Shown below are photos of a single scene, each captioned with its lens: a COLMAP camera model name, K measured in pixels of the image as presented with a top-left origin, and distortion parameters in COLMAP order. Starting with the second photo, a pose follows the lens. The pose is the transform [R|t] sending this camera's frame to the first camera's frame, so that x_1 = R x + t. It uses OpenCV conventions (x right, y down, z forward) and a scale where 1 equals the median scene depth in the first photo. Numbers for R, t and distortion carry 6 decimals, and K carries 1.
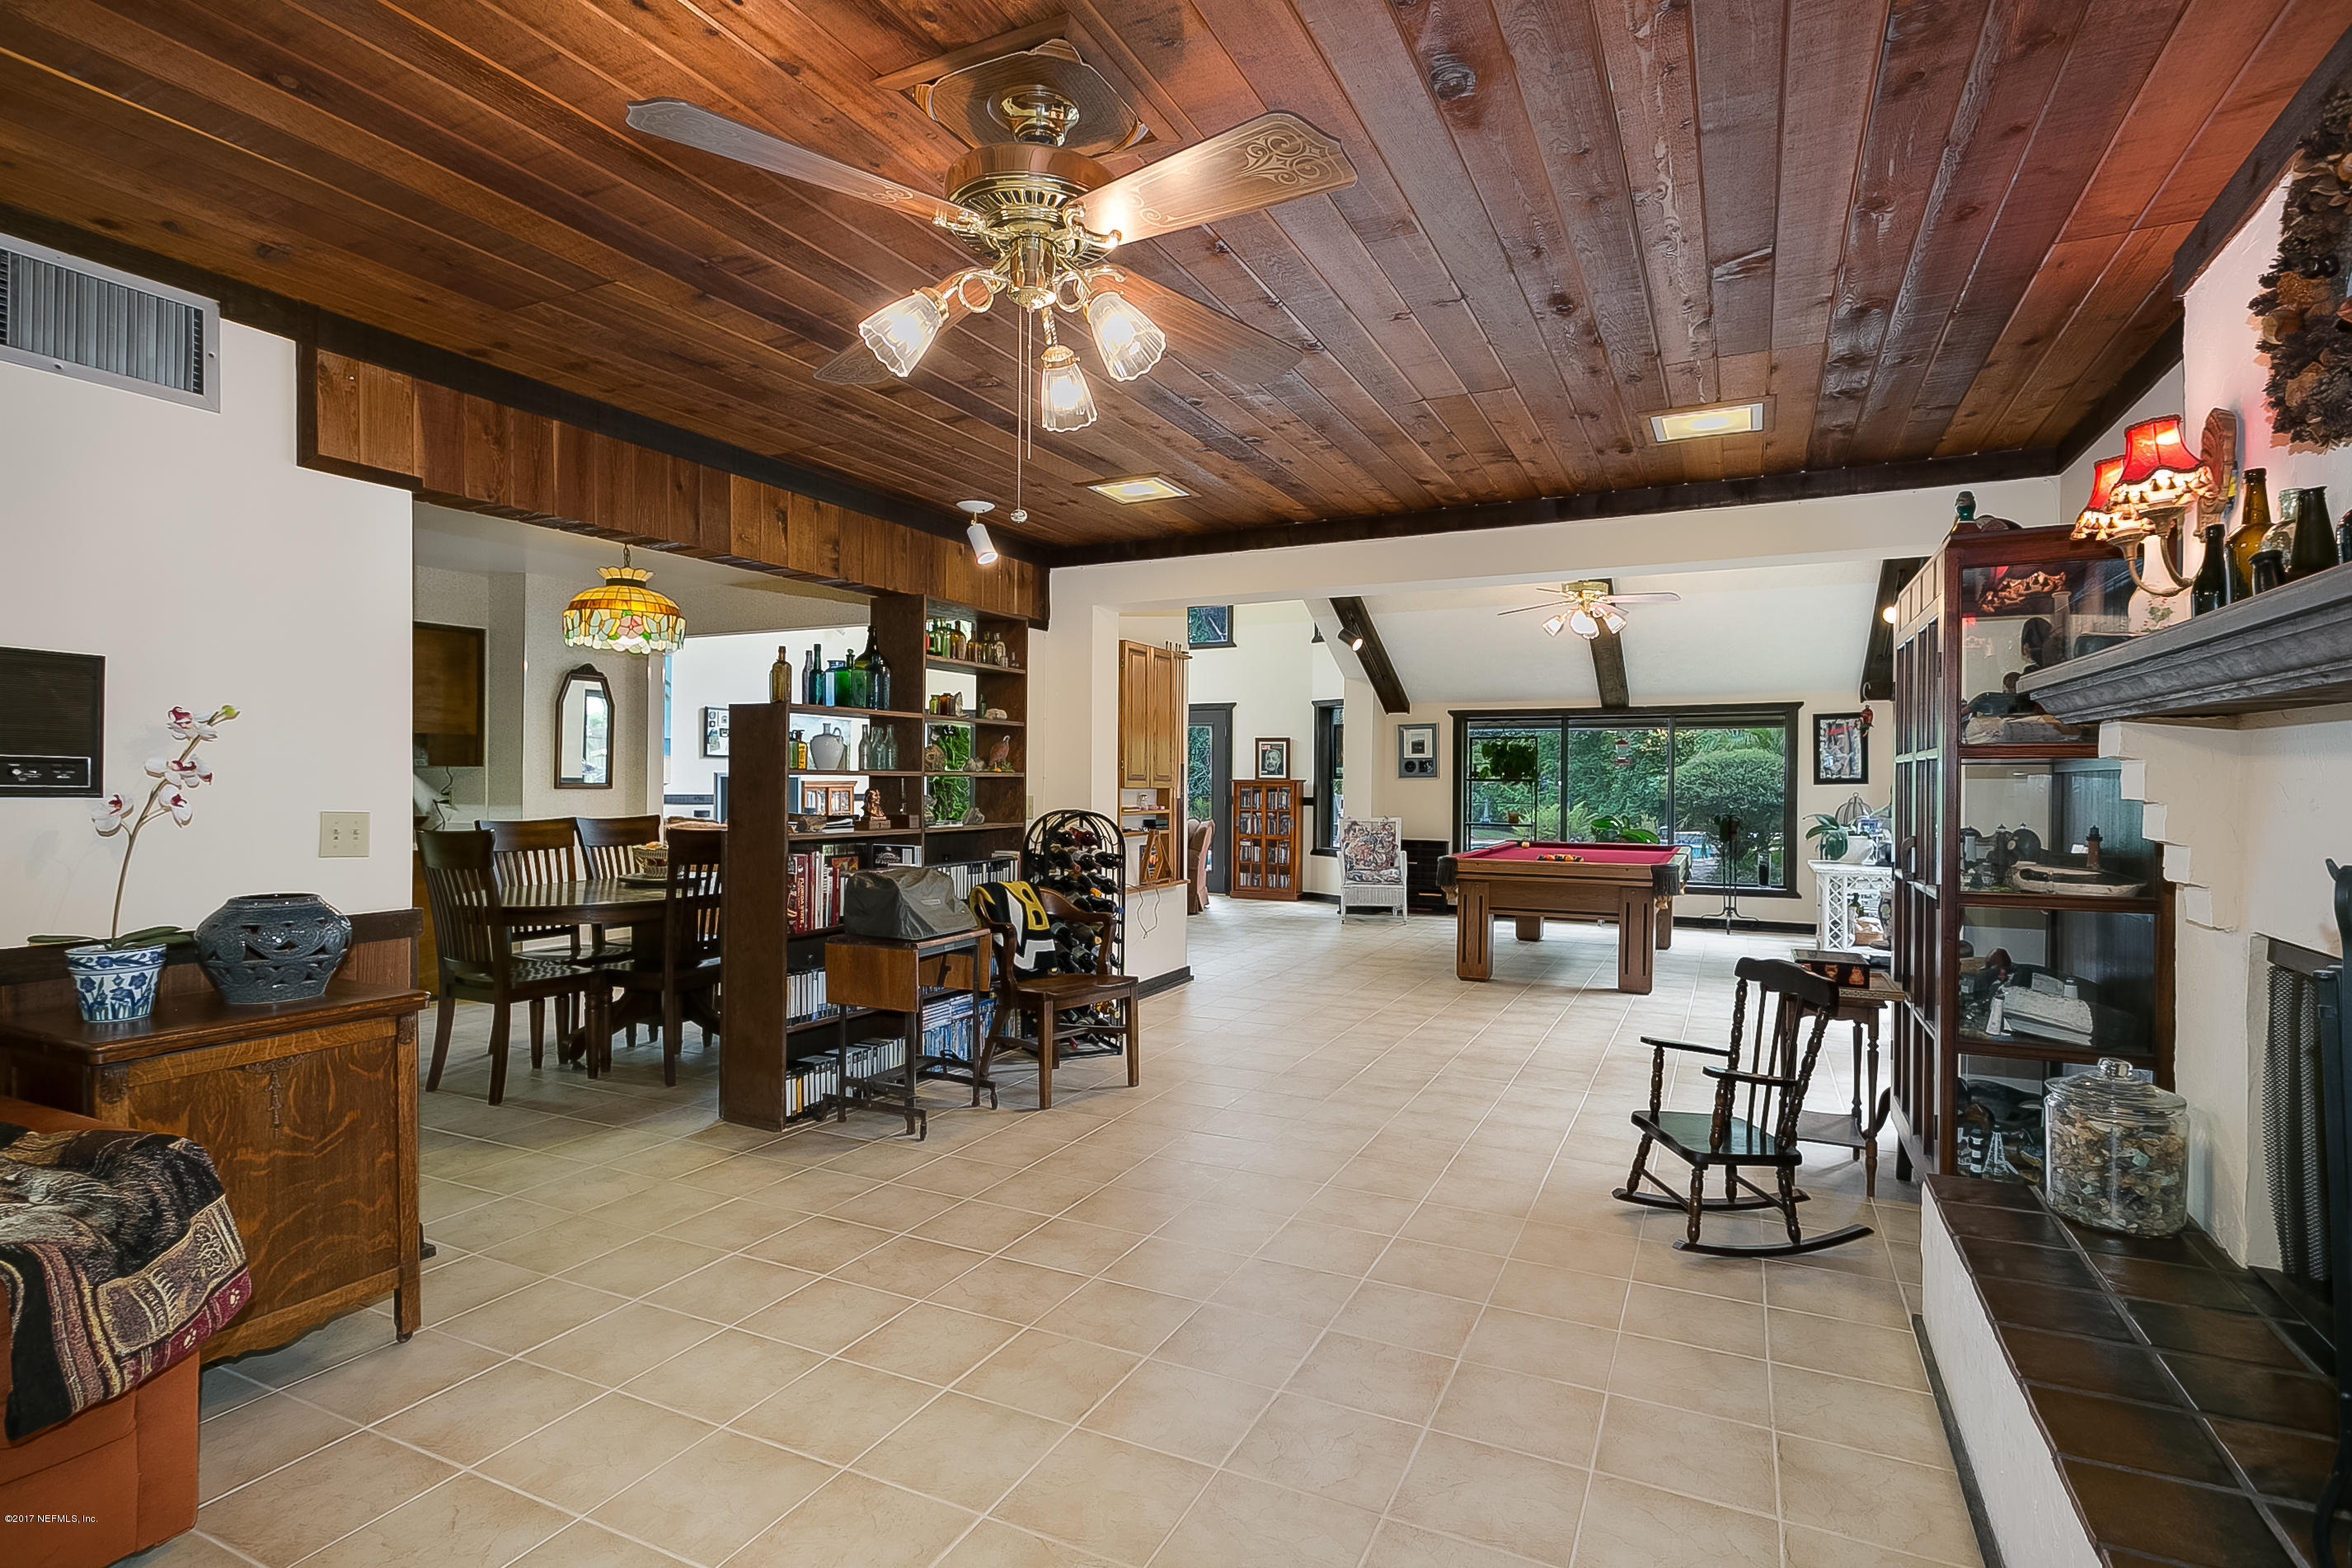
lens RADIAL K [[1136.5, 0, 1215.6], [0, 1136.5, 774.4], [0, 0, 1]] dist [0.001507, -0.000052]
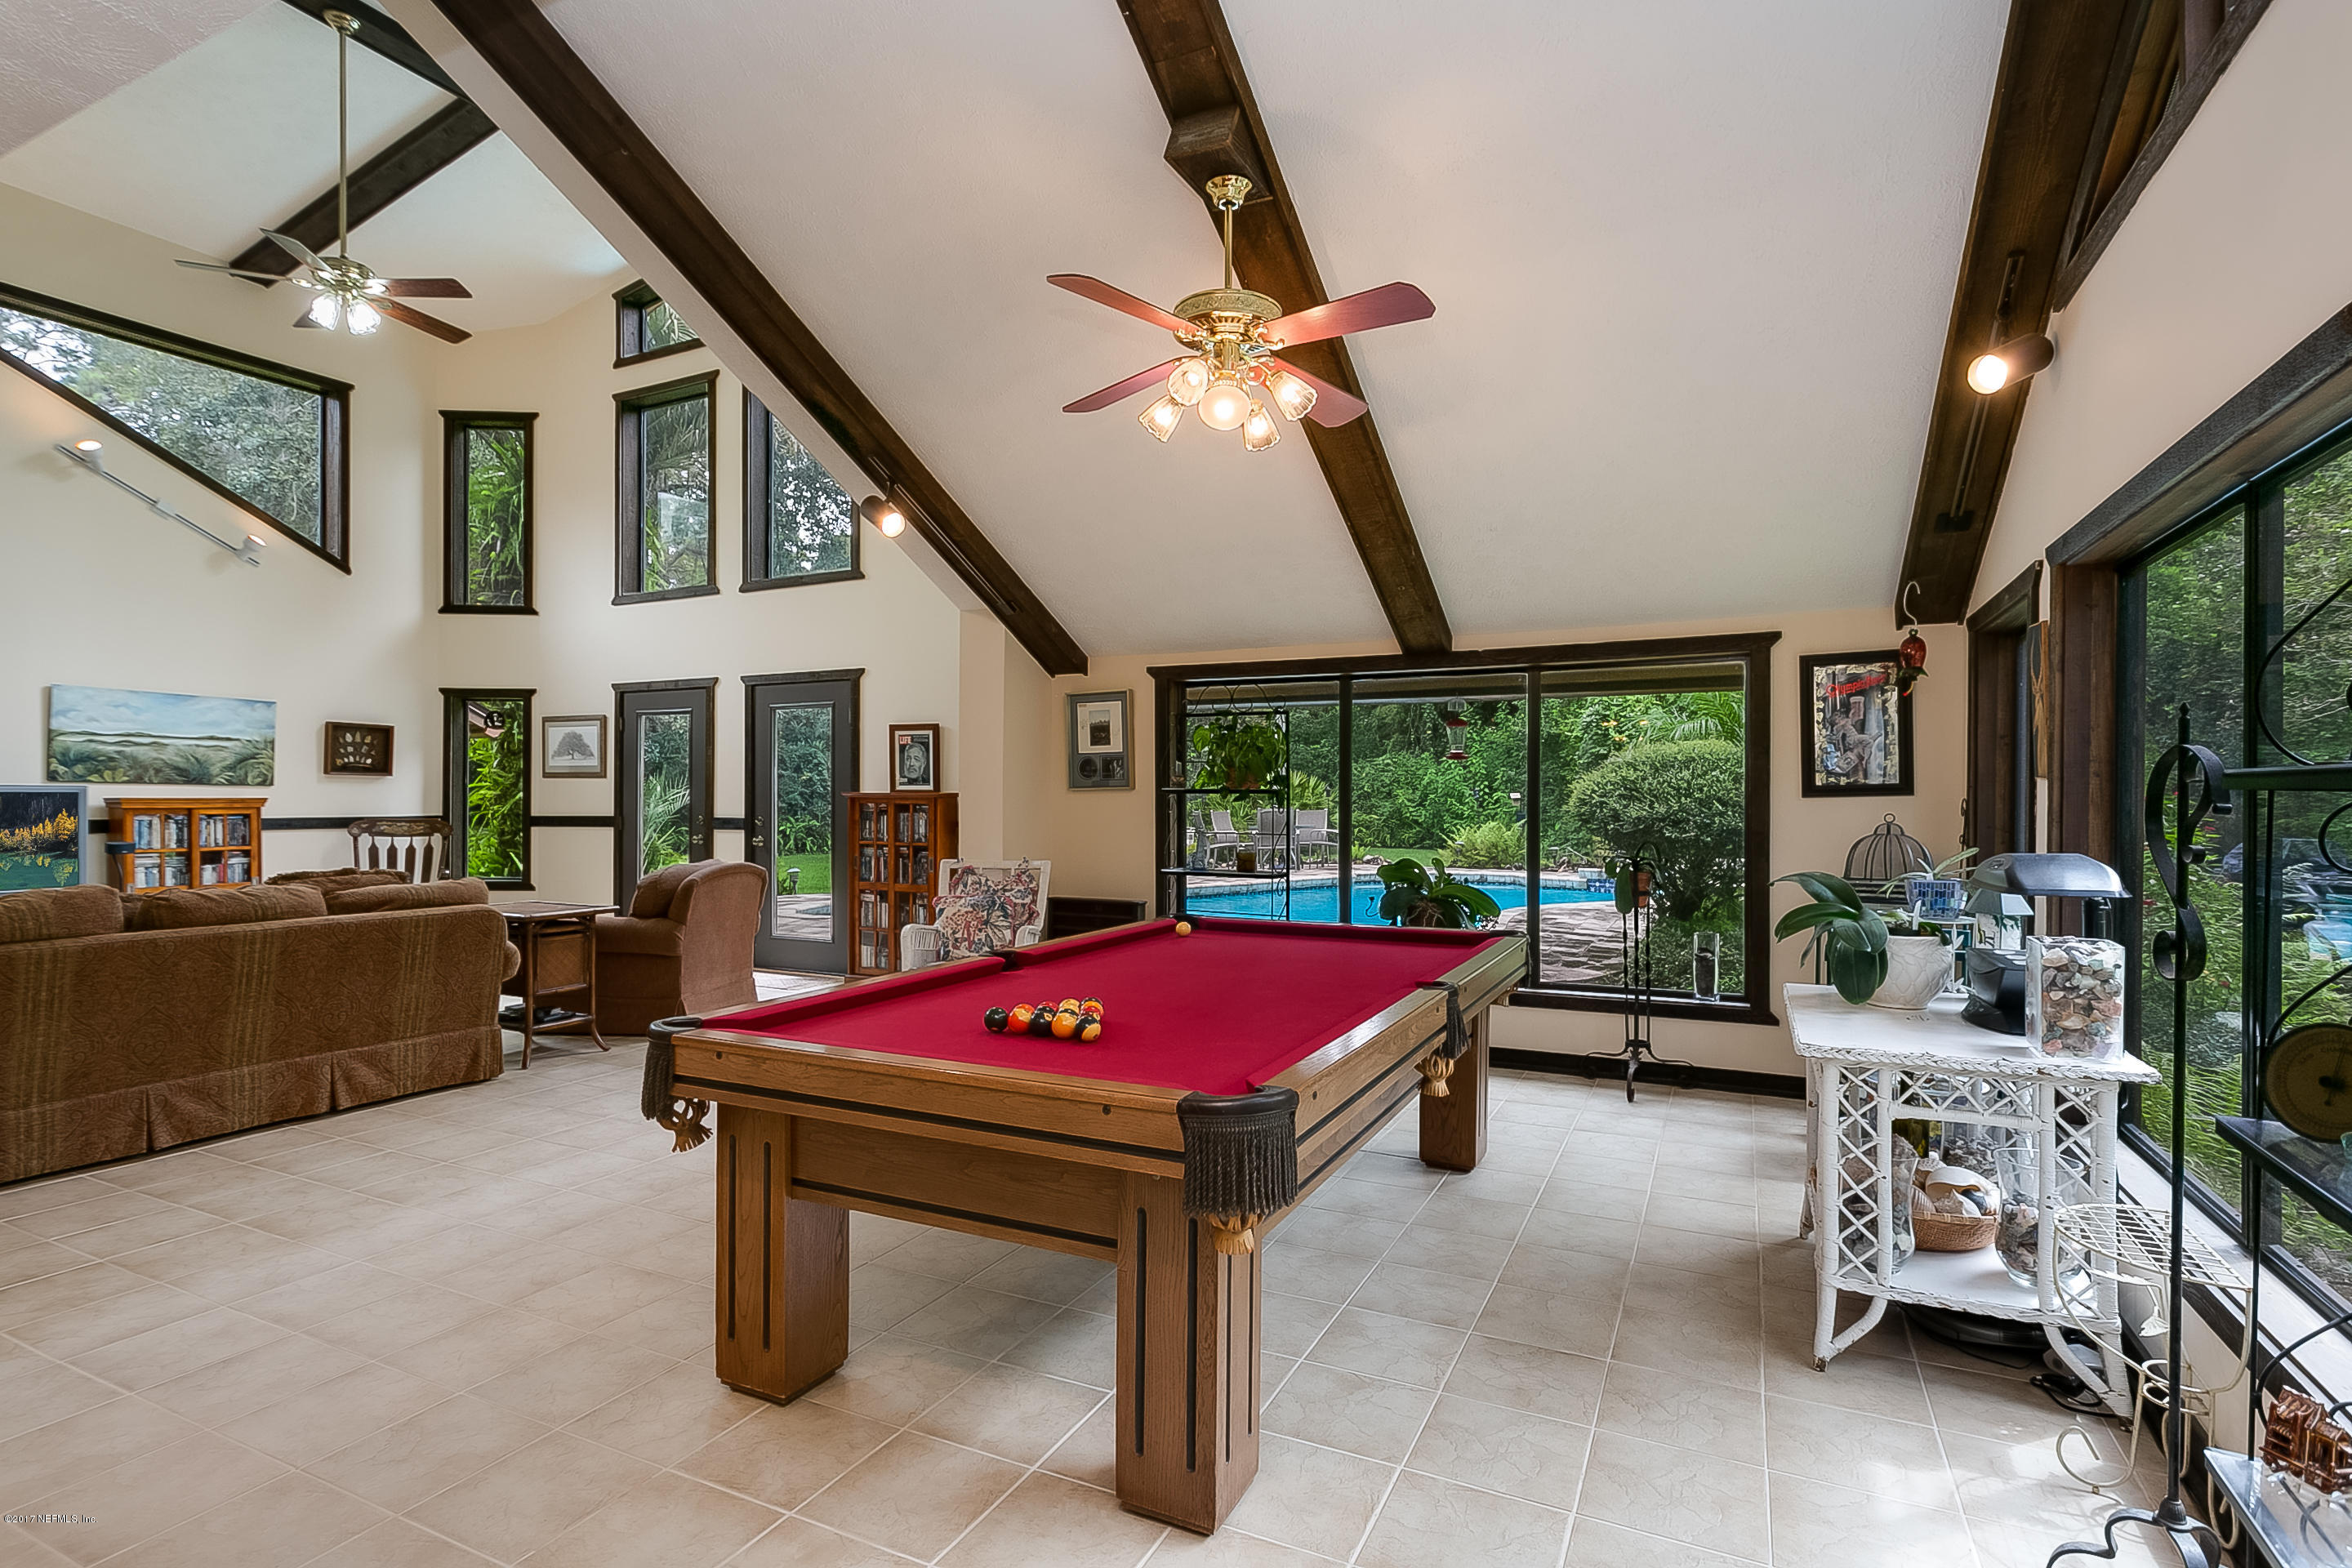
lens RADIAL K [[1136.5, 0, 1190.9], [0, 1136.5, 794.7], [0, 0, 1]] dist [0.001507, -0.000052]
pose [[0.999884, -0.005387, -0.014279, 0.238932], [0.005481, 0.999964, 0.006543, 0.002810], [0.014243, -0.006620, 0.999877, 0.448090]]
